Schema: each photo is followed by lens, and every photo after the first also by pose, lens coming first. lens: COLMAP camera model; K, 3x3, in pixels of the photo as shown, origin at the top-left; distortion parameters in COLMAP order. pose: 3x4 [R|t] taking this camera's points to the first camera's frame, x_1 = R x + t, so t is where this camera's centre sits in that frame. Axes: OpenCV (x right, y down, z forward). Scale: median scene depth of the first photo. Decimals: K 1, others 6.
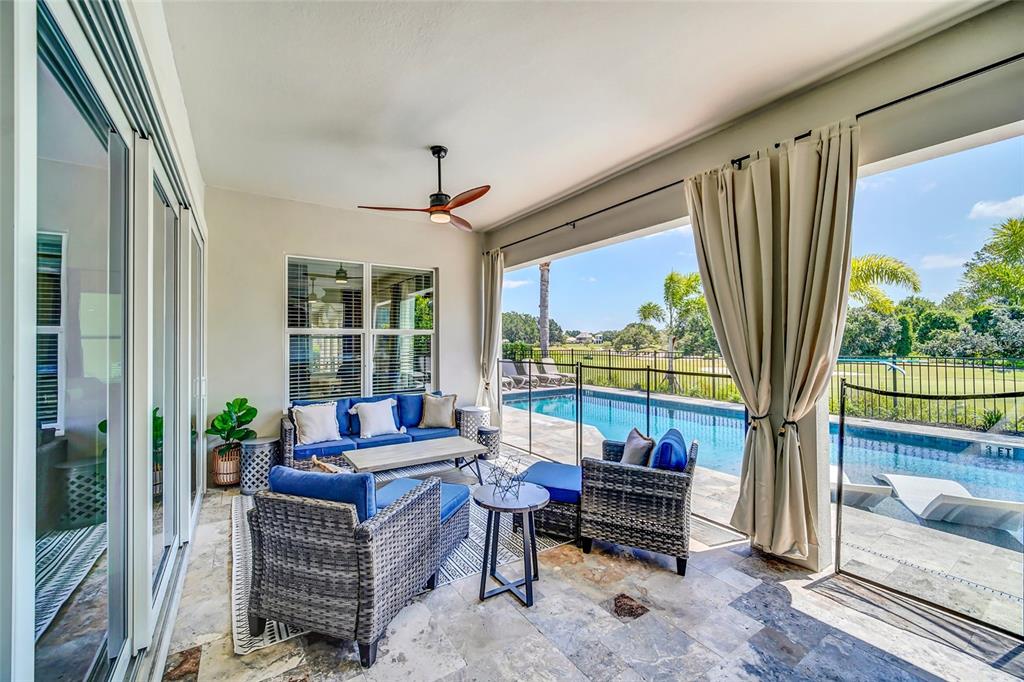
lens RADIAL K [[404.3, 0, 512.0], [0, 404.3, 341.0], [0, 0, 1]] dist [0.000028, -0.000016]
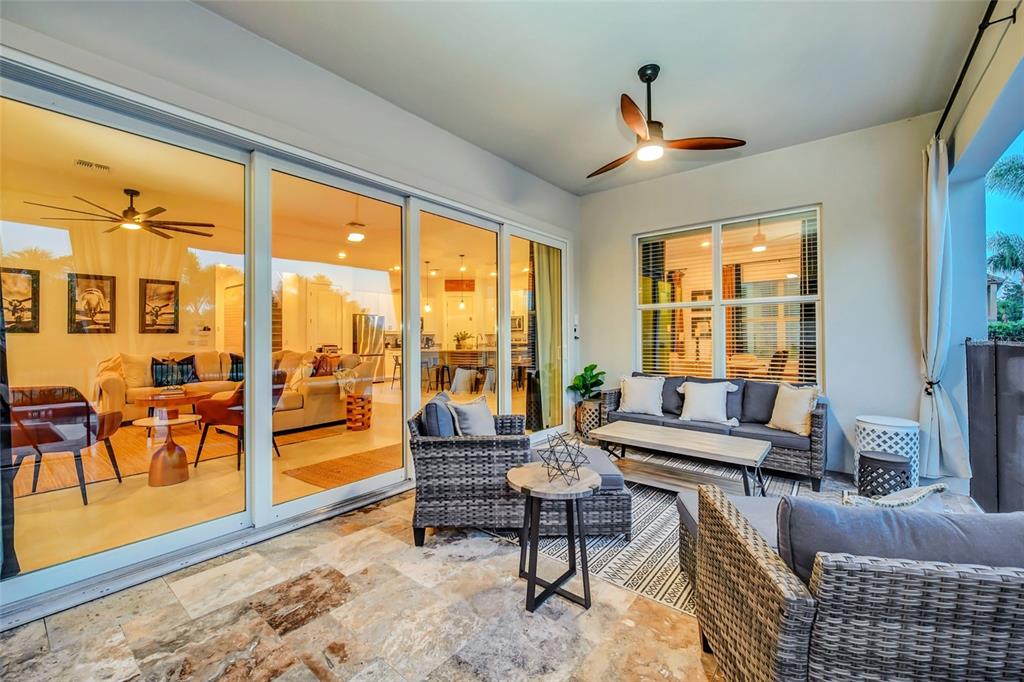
lens RADIAL K [[423.7, 0, 512.0], [0, 423.7, 341.0], [0, 0, 1]] dist [-0.000809, 0.000006]
pose [[0.301764, 0.009361, -0.953337, 0.427674], [0.009847, 0.999868, 0.012934, 0.047694], [0.953332, -0.013290, 0.301632, 0.355741]]
